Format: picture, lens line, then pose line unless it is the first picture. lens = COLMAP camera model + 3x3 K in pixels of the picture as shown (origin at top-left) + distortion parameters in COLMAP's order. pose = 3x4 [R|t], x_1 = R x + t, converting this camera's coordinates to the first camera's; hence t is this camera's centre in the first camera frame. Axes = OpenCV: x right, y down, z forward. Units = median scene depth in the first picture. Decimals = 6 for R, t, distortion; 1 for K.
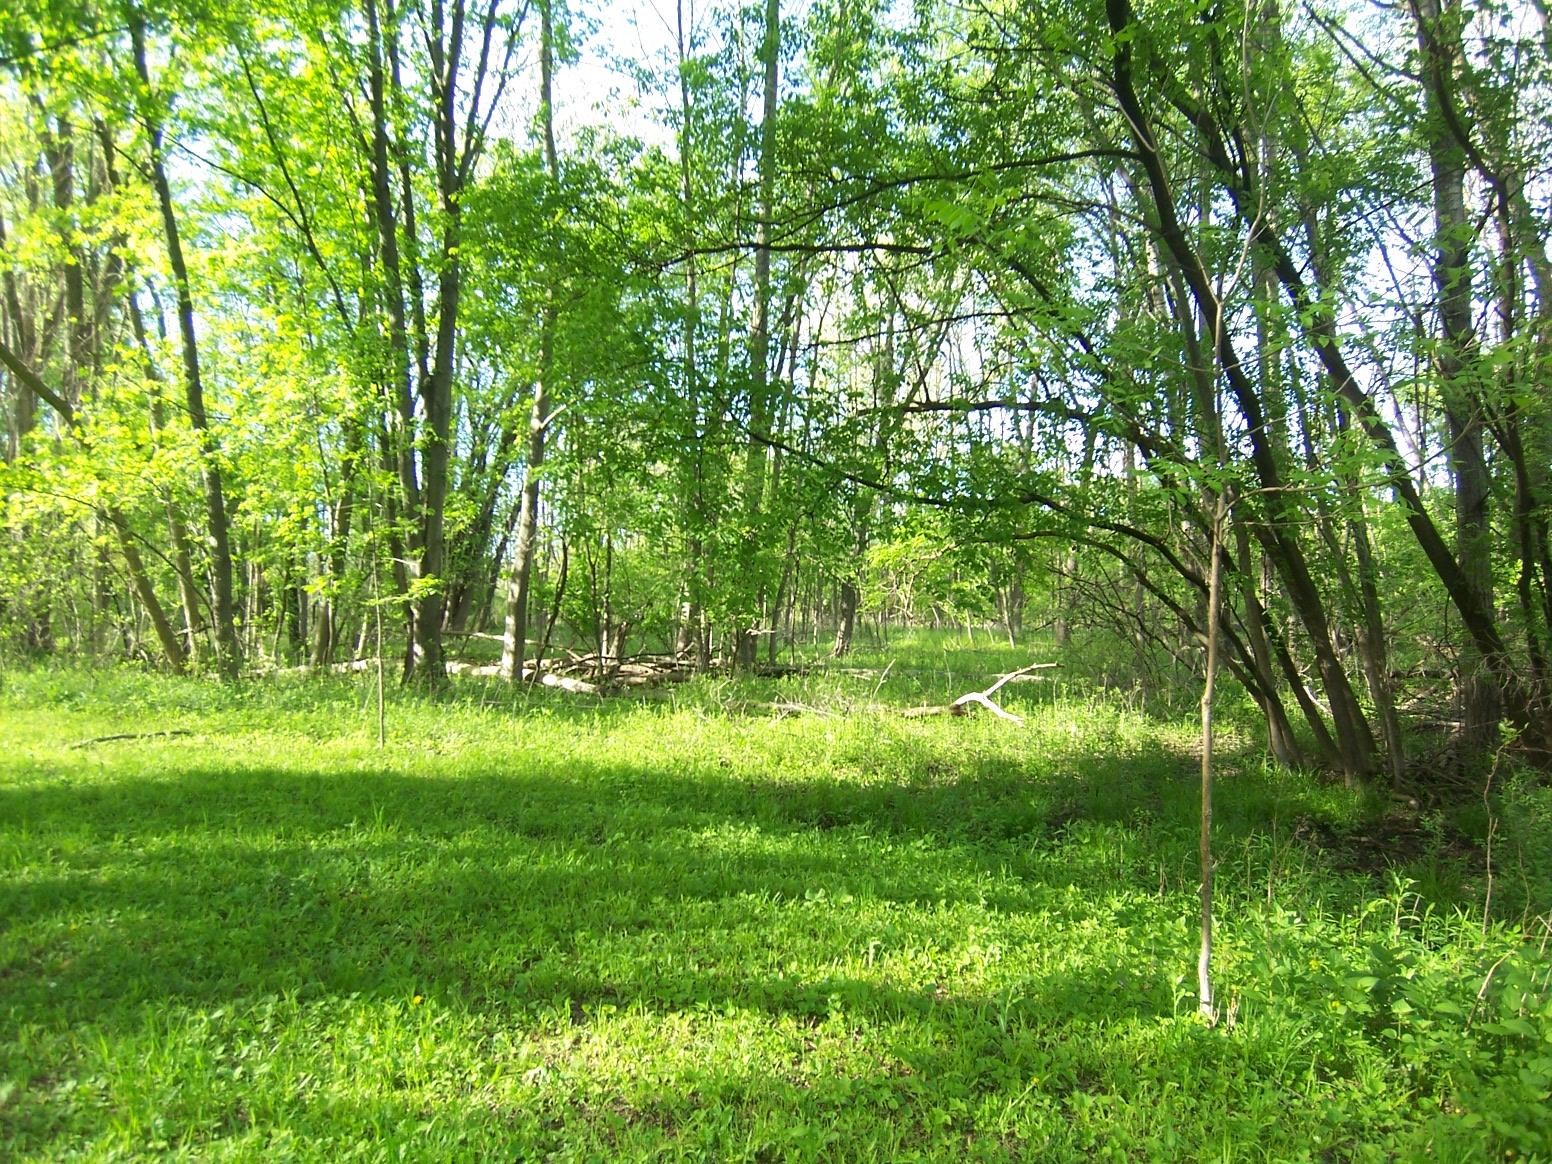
lens RADIAL K [[1032.9, 0, 766.9], [0, 1032.9, 584.4], [0, 0, 1]] dist [-0.031268, -0.011259]
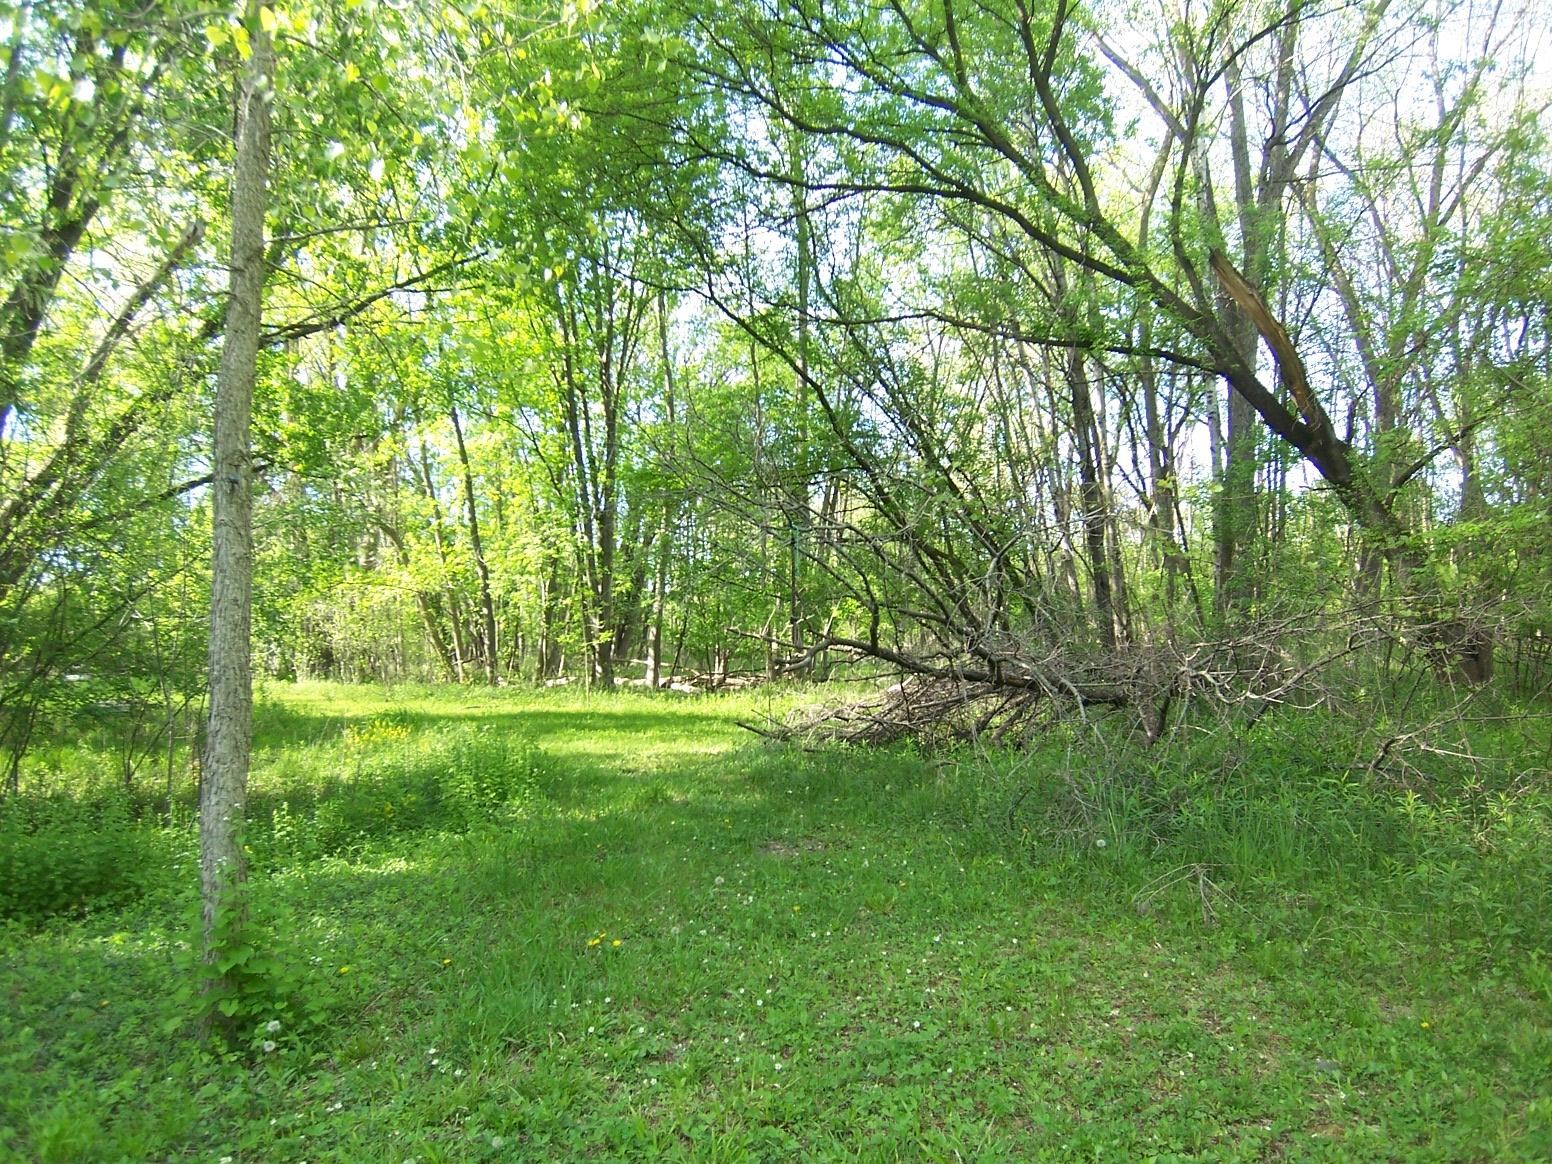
lens RADIAL K [[1032.9, 0, 777.5], [0, 1032.9, 582.1], [0, 0, 1]] dist [-0.031268, -0.011259]
pose [[0.989023, -0.032769, -0.144081, 0.194148], [0.028829, 0.999153, -0.029353, -0.021060], [0.144921, 0.024877, 0.989130, -0.613438]]
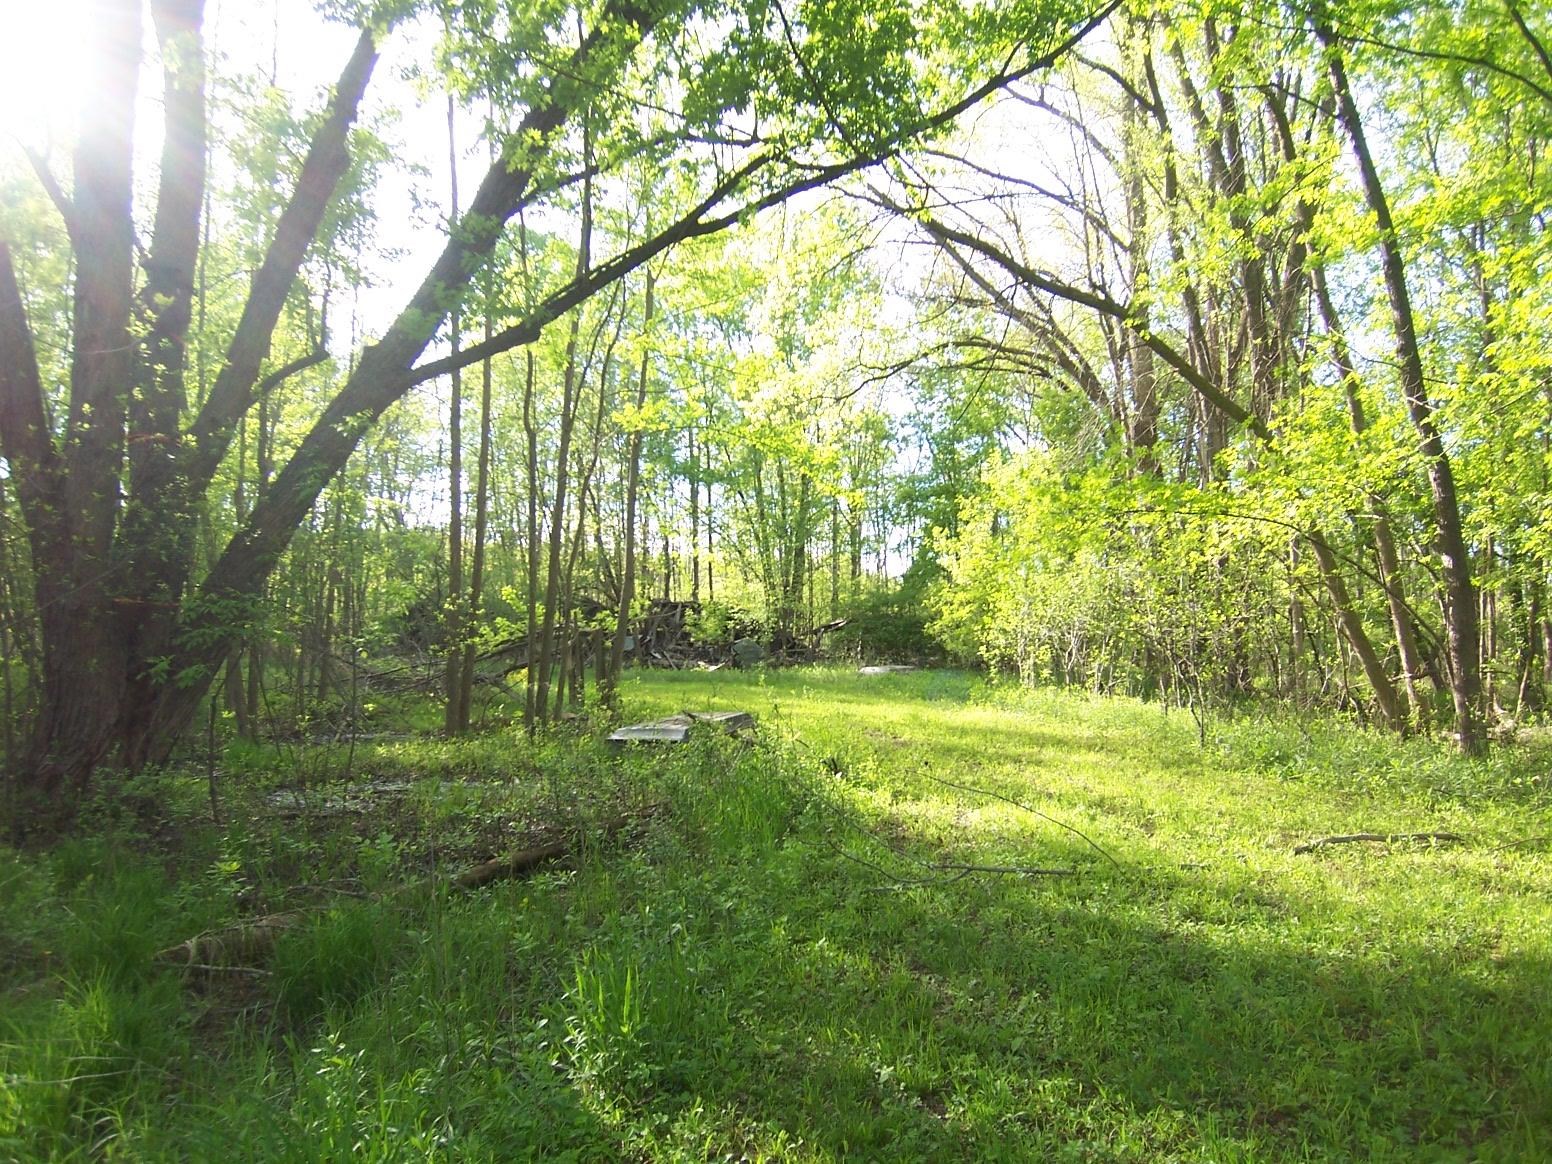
lens RADIAL K [[1032.9, 0, 766.6], [0, 1032.9, 586.8], [0, 0, 1]] dist [-0.031268, -0.011259]
pose [[0.498601, -0.044729, -0.865677, -0.125374], [0.012441, 0.998934, -0.044449, 0.004196], [0.866742, 0.011392, 0.498626, 0.165807]]
